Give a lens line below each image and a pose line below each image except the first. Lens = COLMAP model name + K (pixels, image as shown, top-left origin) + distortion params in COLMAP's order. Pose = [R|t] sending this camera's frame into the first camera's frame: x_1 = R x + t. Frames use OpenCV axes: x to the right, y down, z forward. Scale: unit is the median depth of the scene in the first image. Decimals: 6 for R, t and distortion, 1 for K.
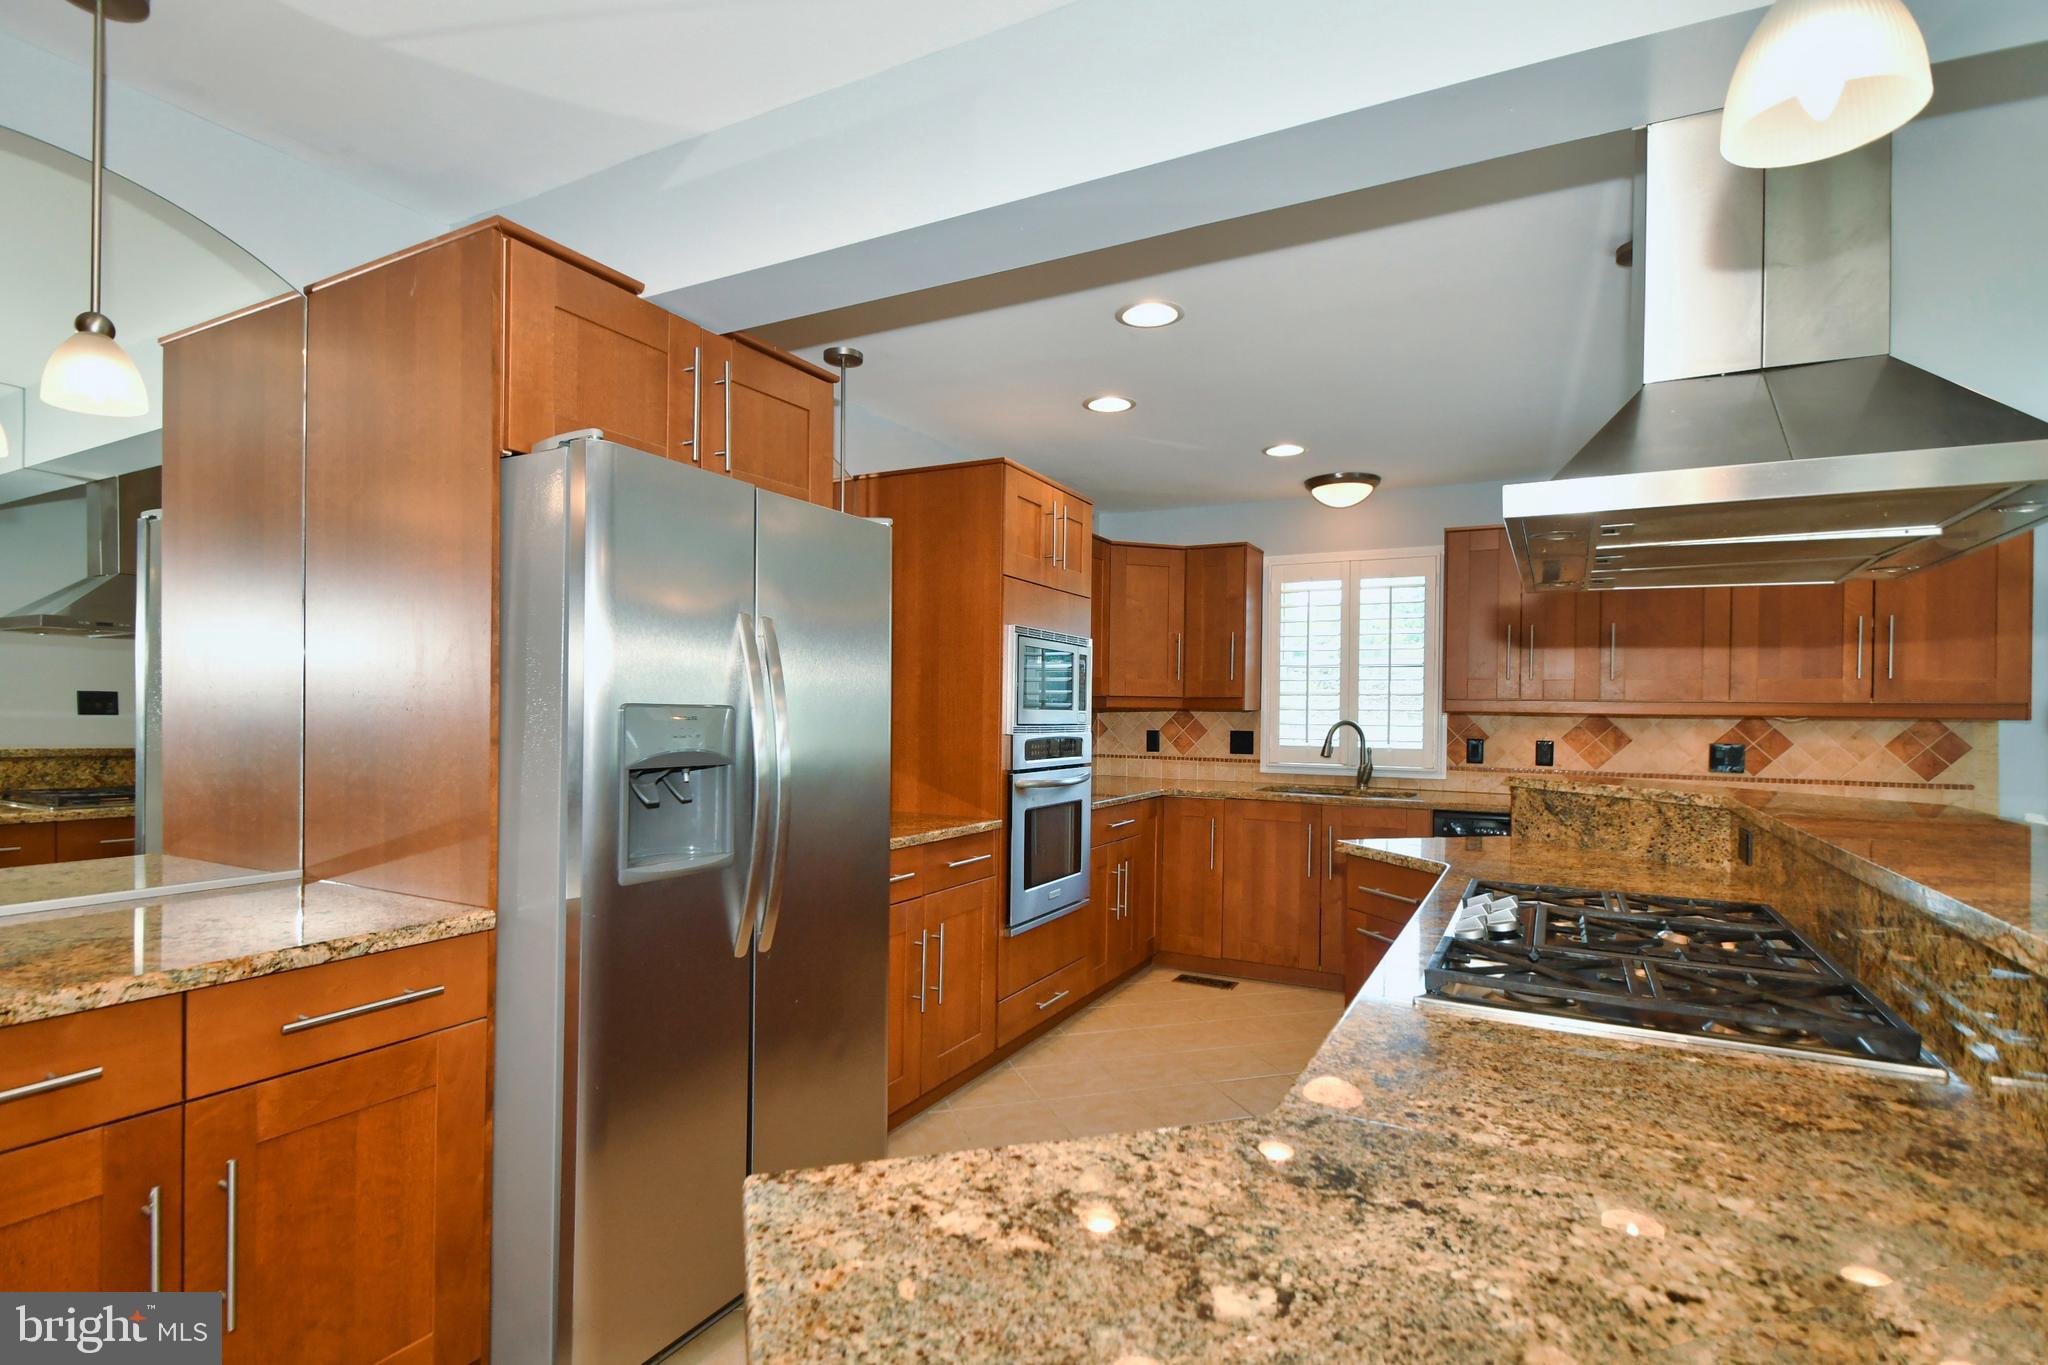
lens RADIAL K [[1012.2, 0, 989.8], [0, 1012.2, 711.8], [0, 0, 1]] dist [-0.004109, -0.001980]
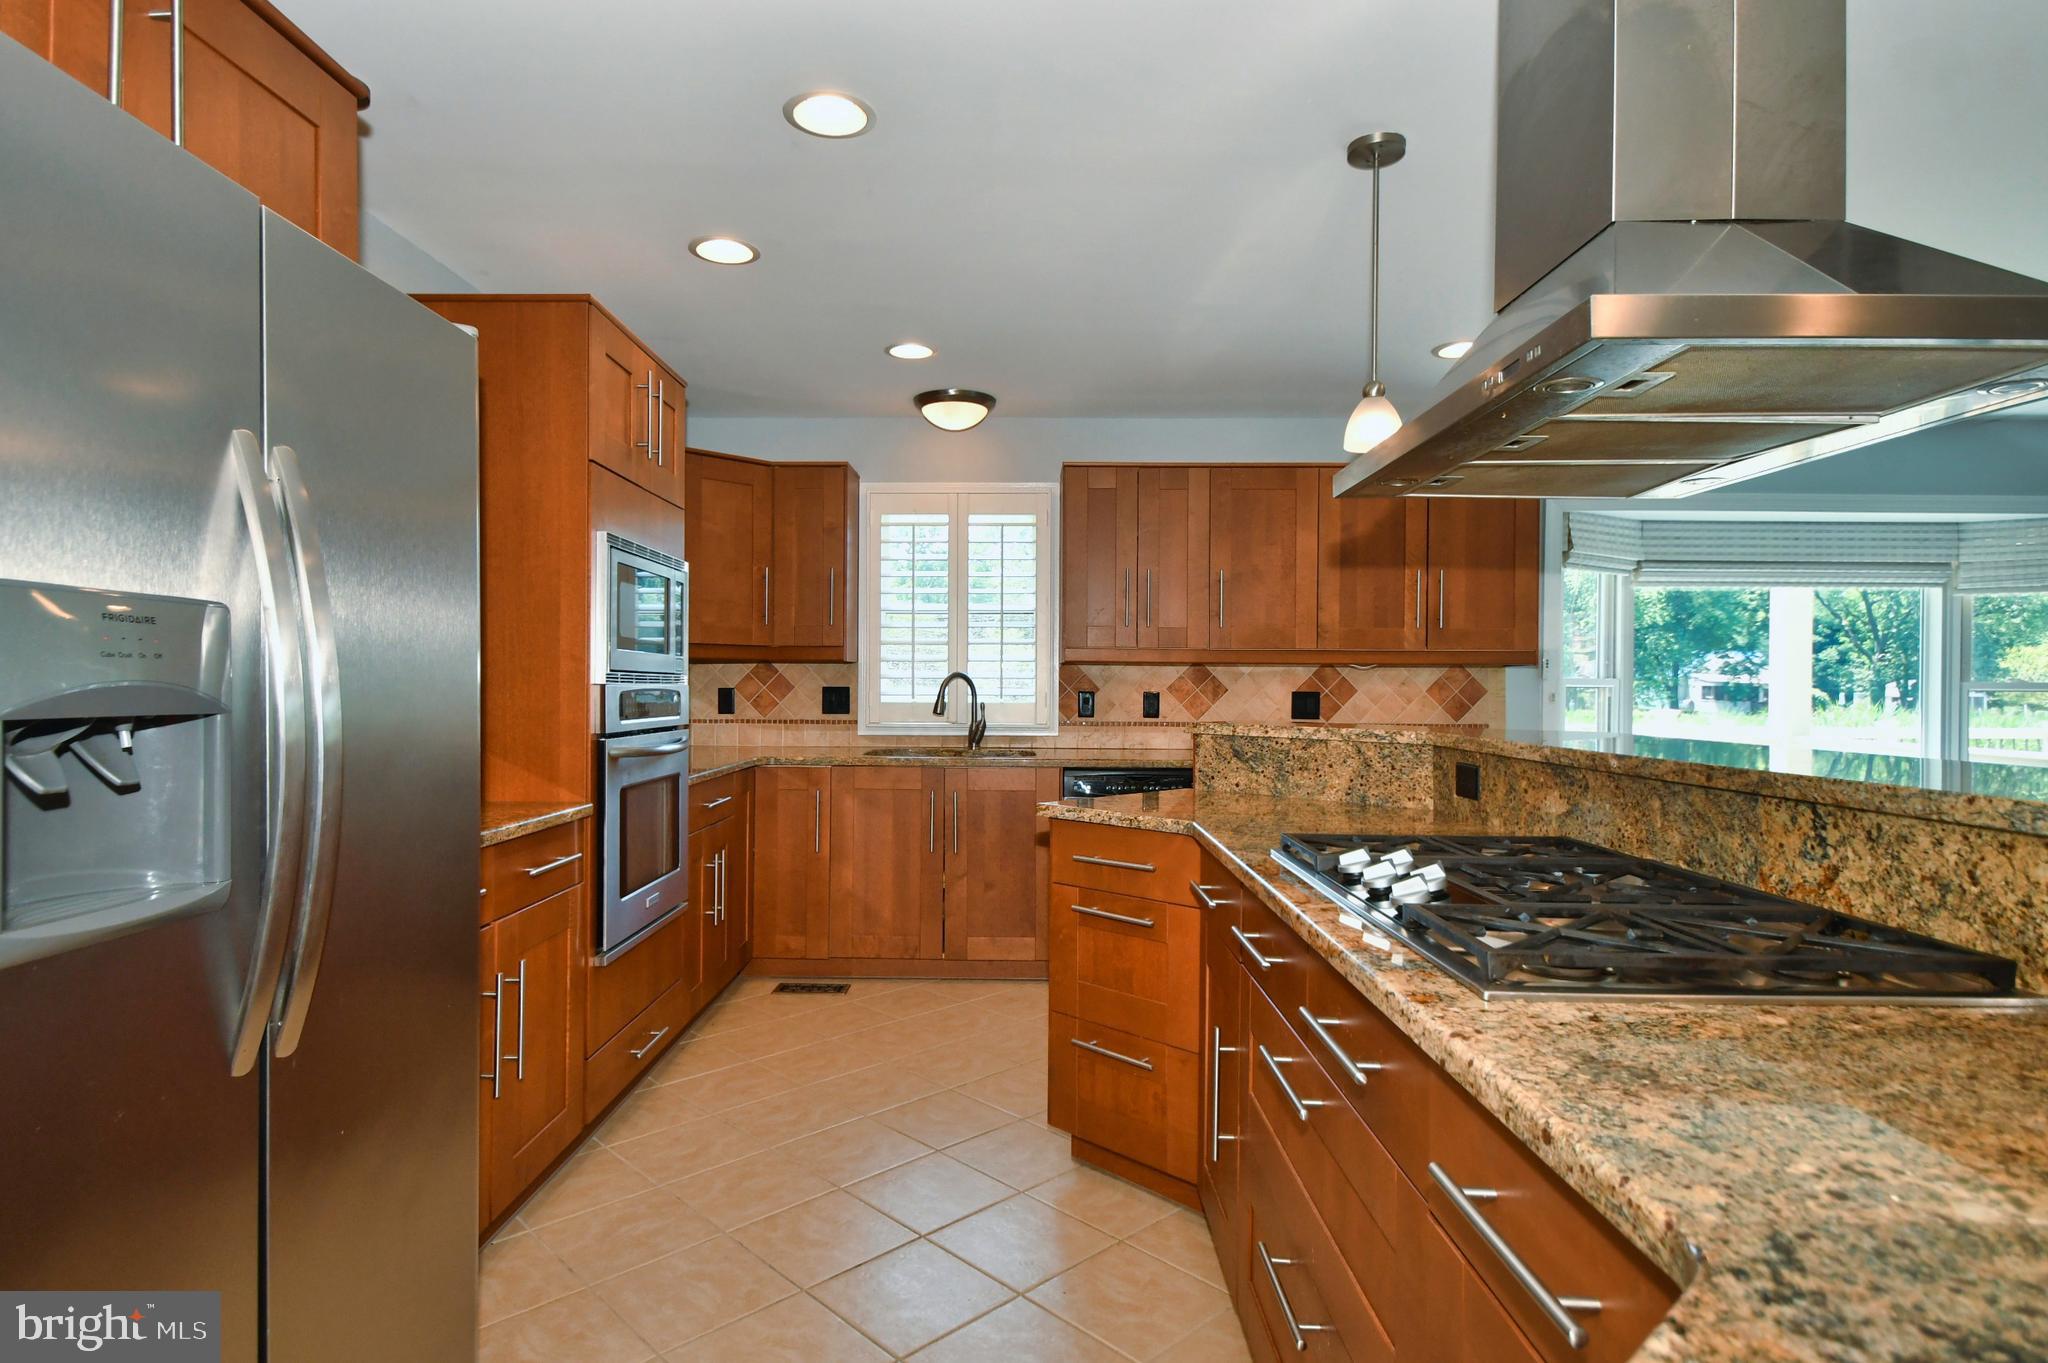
lens RADIAL K [[1111.8, 0, 1004.8], [0, 1111.8, 686.5], [0, 0, 1]] dist [0.002575, -0.015282]
pose [[0.884807, -0.009431, 0.465863, -0.077922], [0.007127, 0.999952, 0.006707, 0.017431], [-0.465904, -0.002614, 0.884831, 0.142396]]
